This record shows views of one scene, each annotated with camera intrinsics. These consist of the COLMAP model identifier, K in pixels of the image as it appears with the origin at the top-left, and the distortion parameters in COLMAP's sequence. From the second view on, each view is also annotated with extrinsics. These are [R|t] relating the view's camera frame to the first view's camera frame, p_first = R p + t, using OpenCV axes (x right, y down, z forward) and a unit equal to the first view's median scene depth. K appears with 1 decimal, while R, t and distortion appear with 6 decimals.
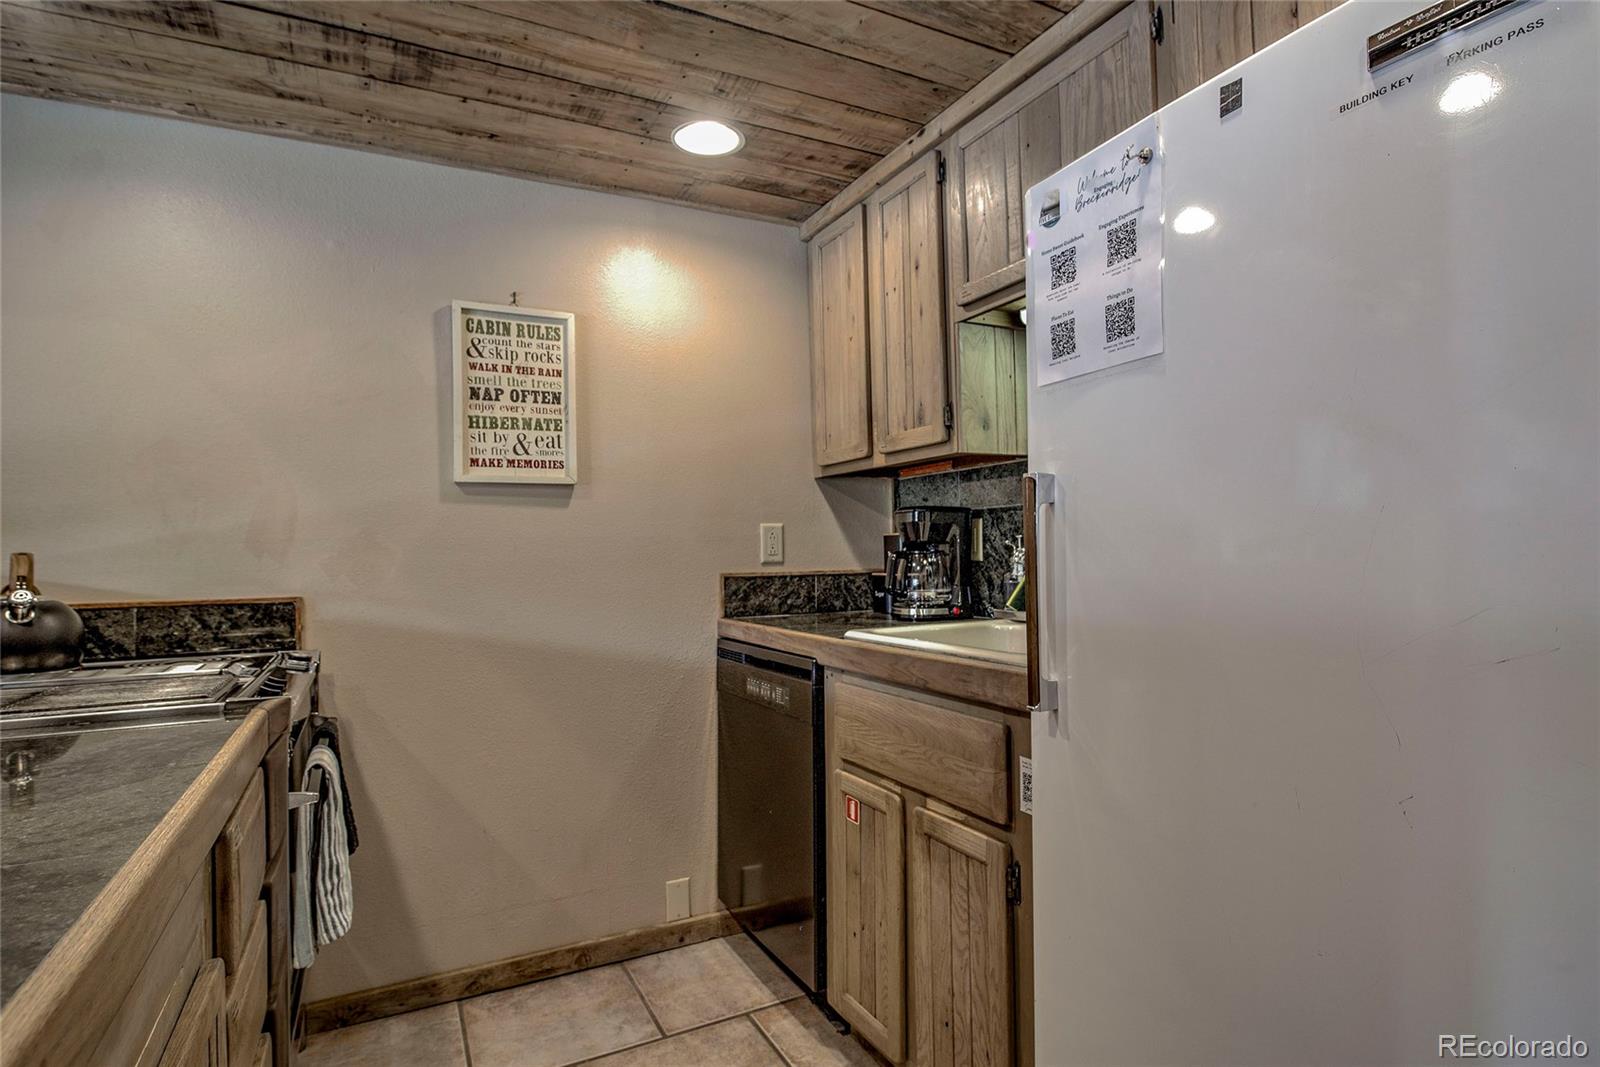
lens RADIAL K [[828.3, 0, 802.5], [0, 828.3, 536.1], [0, 0, 1]] dist [-0.007407, -0.002617]
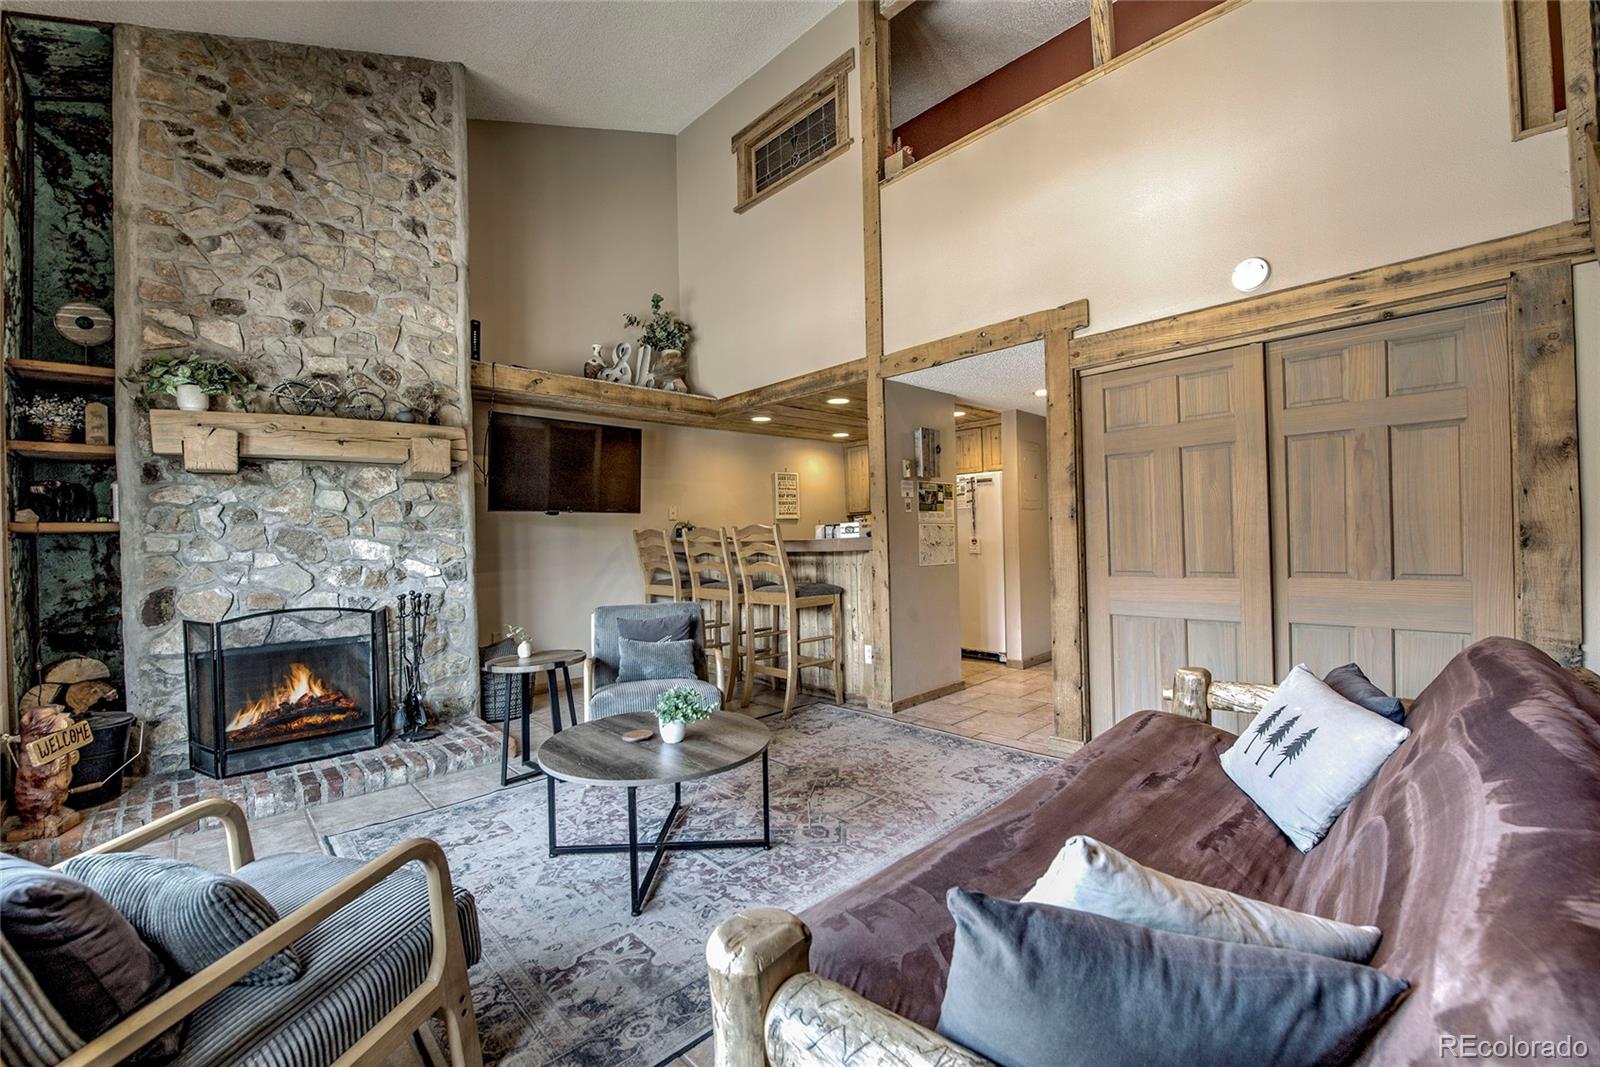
lens RADIAL K [[646.2, 0, 793.6], [0, 646.2, 539.4], [0, 0, 1]] dist [-0.016813, -0.003072]
pose [[0.958731, -0.007440, 0.284218, -1.202979], [0.002661, 0.999849, 0.017197, -0.020114], [-0.284303, -0.015731, 0.958606, -1.928088]]
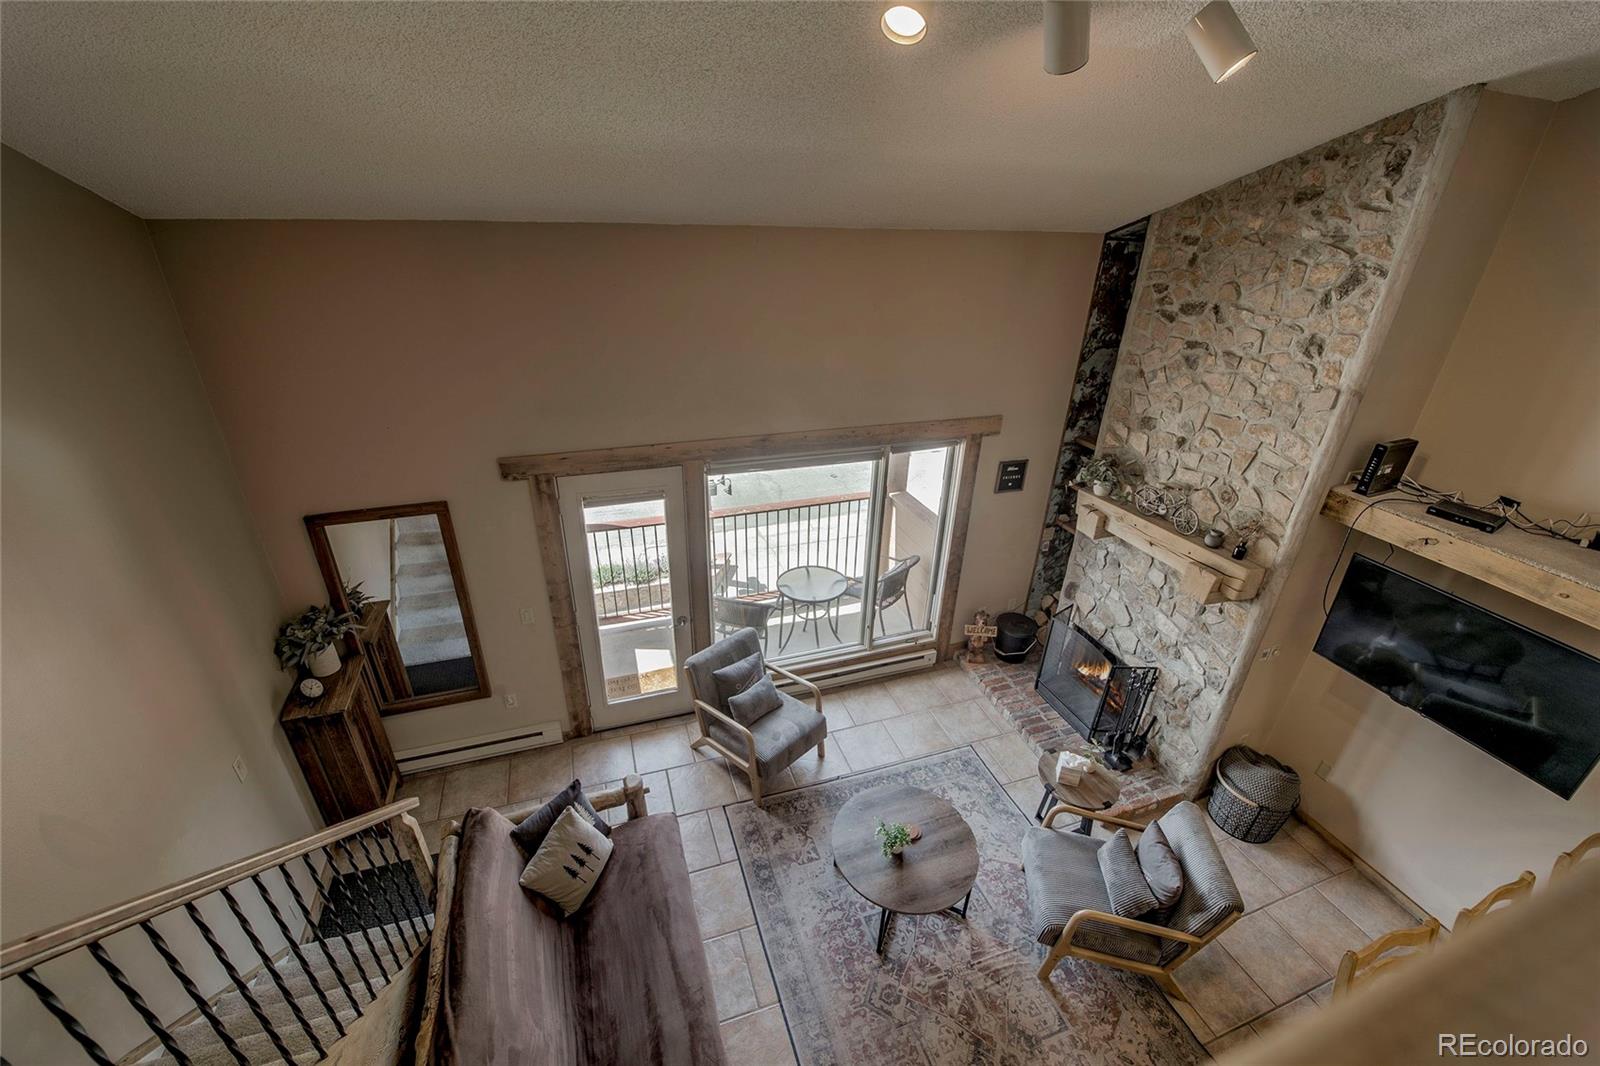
lens RADIAL K [[637.0, 0, 796.4], [0, 637.0, 535.9], [0, 0, 1]] dist [-0.016376, -0.003218]
pose [[-0.143890, 0.456751, -0.877881, 0.003743], [0.000361, 0.887136, 0.461507, -1.130813], [0.989594, 0.066089, -0.127815, -0.948584]]
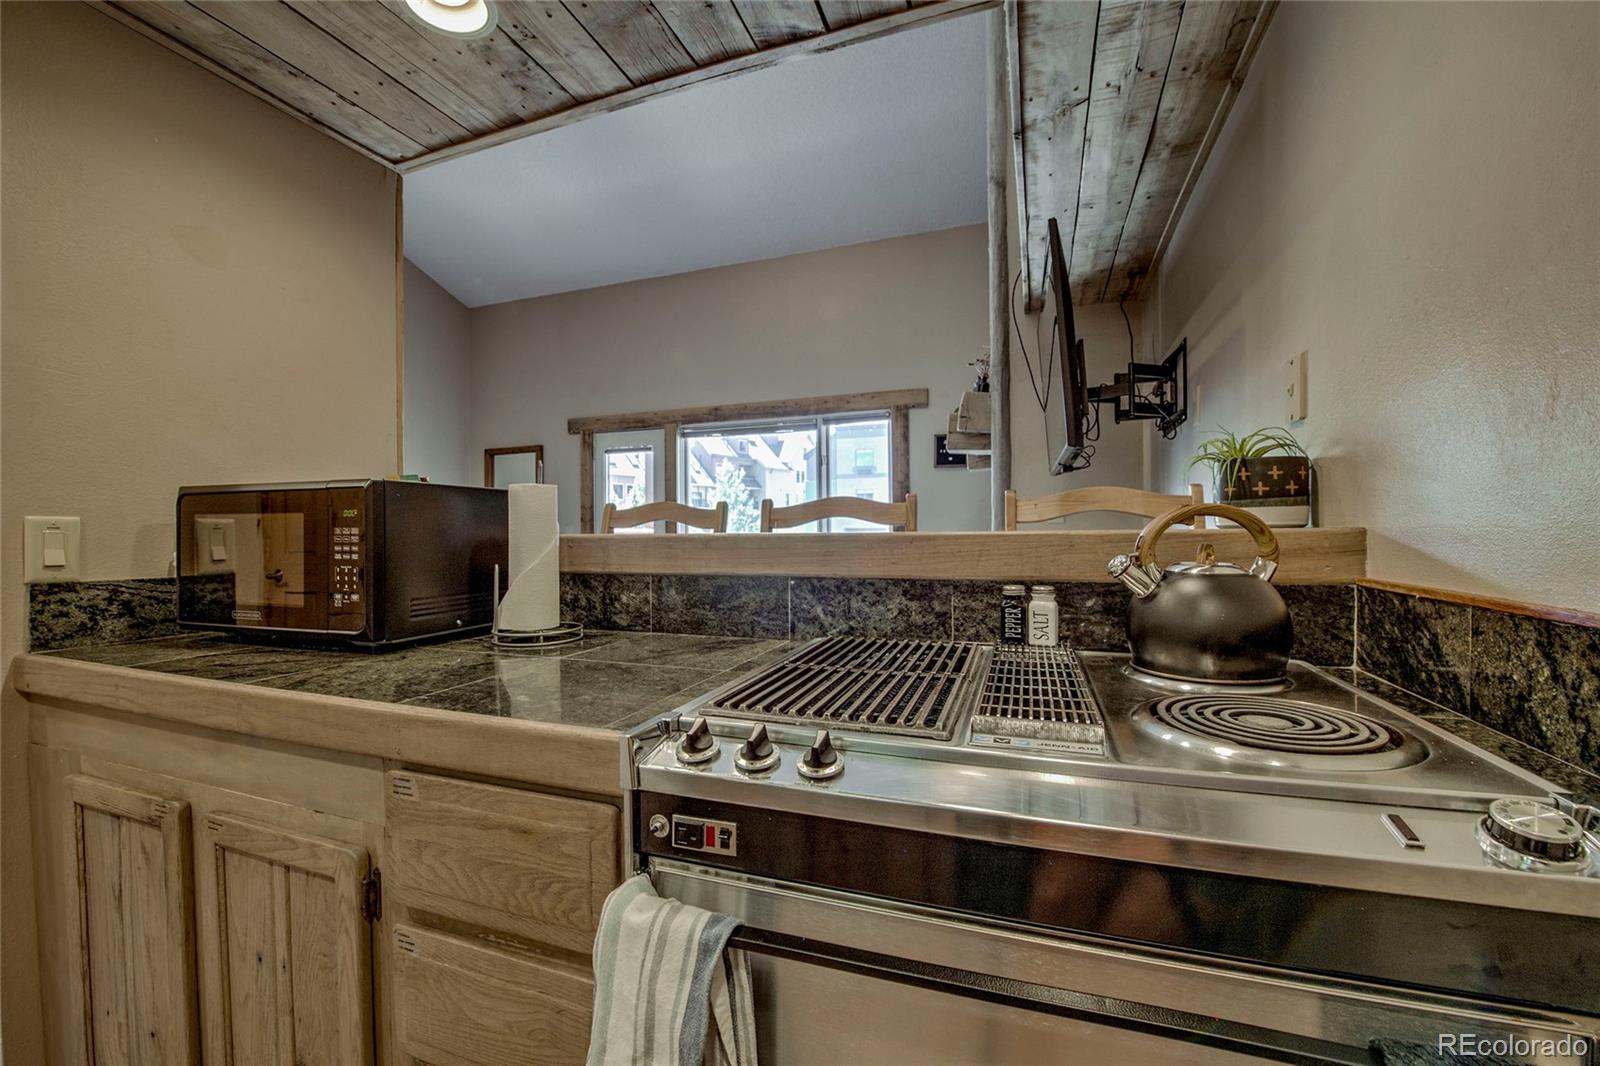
lens RADIAL K [[653.0, 0, 795.9], [0, 653.0, 534.4], [0, 0, 1]] dist [-0.017885, -0.002268]
pose [[-0.732818, 0.028884, -0.679811, -0.219626], [0.036979, 0.999313, 0.002597, 0.023600], [0.679419, -0.023235, -0.733383, 0.860260]]
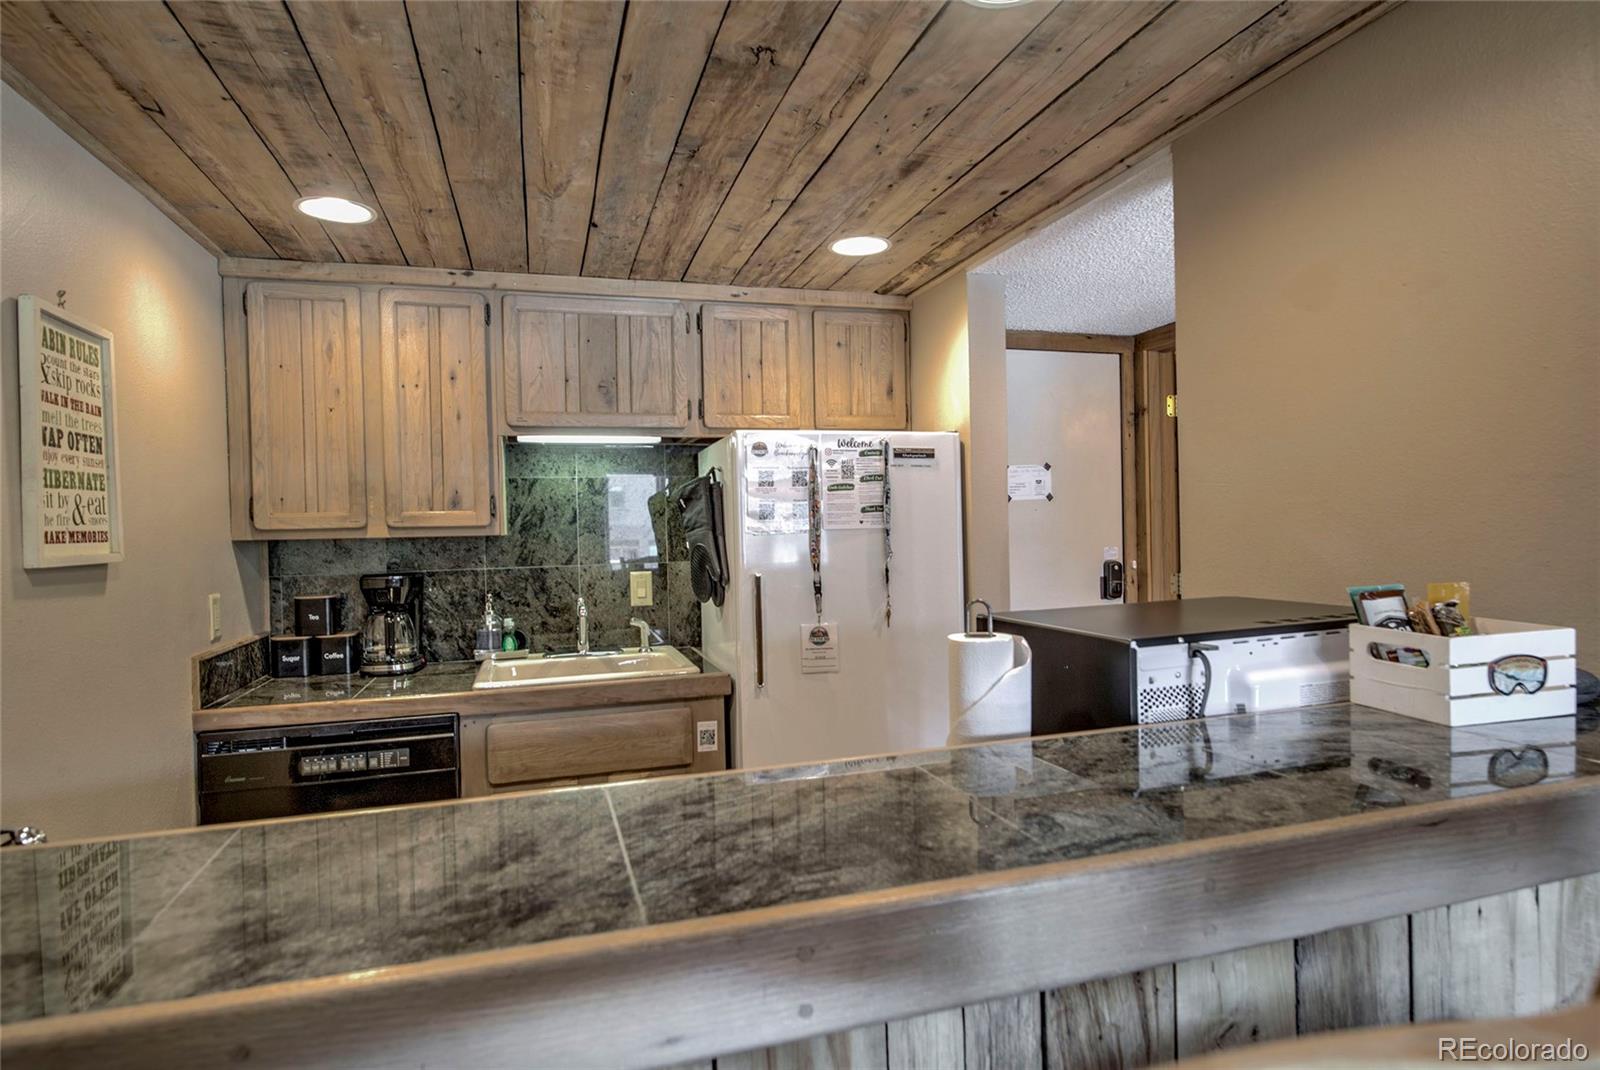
lens RADIAL K [[878.4, 0, 801.2], [0, 878.4, 531.8], [0, 0, 1]] dist [-0.003991, -0.001968]
pose [[0.178859, 0.005234, 0.983861, -0.997253], [-0.000111, 0.999986, -0.005300, -0.090562], [-0.983875, 0.000839, 0.178857, 0.262029]]
